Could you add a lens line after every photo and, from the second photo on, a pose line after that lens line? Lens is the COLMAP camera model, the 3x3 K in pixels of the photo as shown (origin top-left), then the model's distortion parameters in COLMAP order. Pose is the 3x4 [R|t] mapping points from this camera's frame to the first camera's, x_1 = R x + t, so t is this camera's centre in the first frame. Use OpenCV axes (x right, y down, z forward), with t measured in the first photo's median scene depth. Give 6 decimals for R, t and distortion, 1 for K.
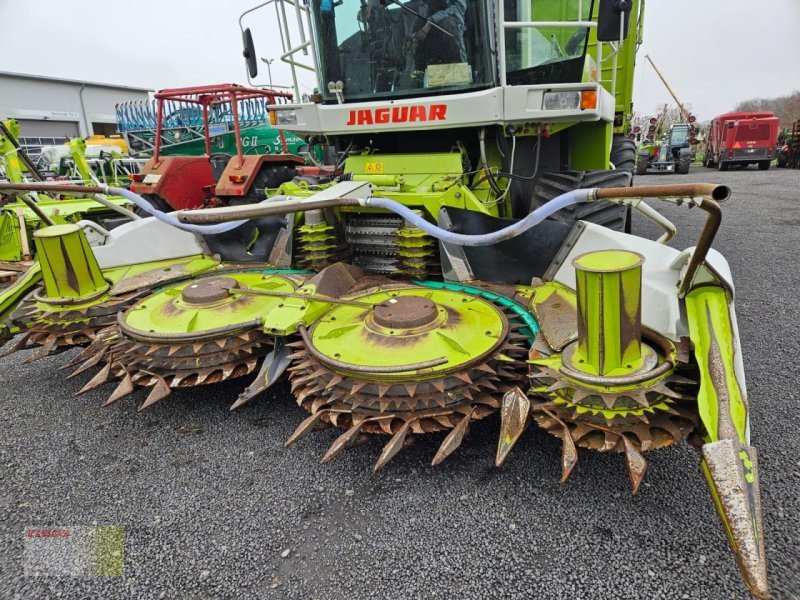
lens RADIAL K [[511.9, 0, 400.0], [0, 511.9, 300.0], [0, 0, 1]] dist [0.001451, -0.003234]
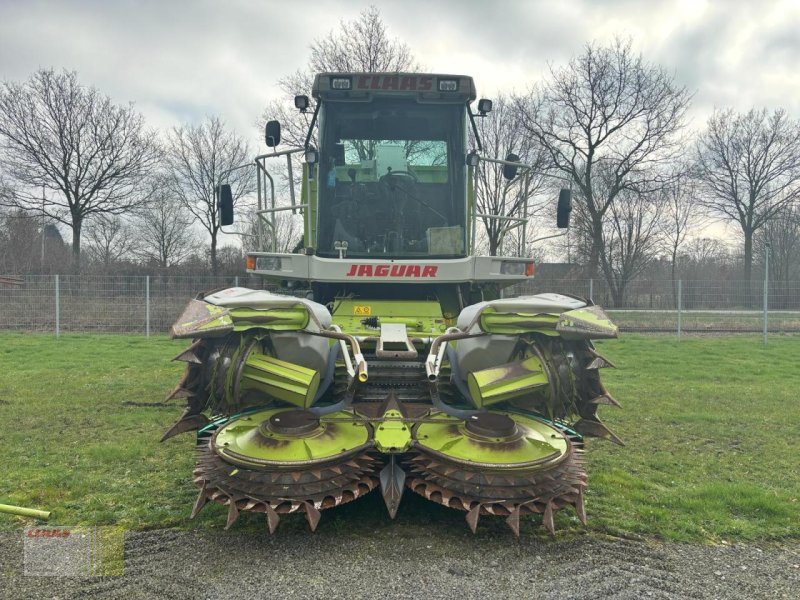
lens RADIAL K [[511.9, 0, 400.0], [0, 511.9, 300.0], [0, 0, 1]] dist [0.001451, -0.003234]
pose [[0.914475, 0.033202, 0.403278, -0.499777], [0.072987, 0.966747, -0.245099, 0.013260], [-0.398005, 0.253571, 0.881643, -0.084720]]
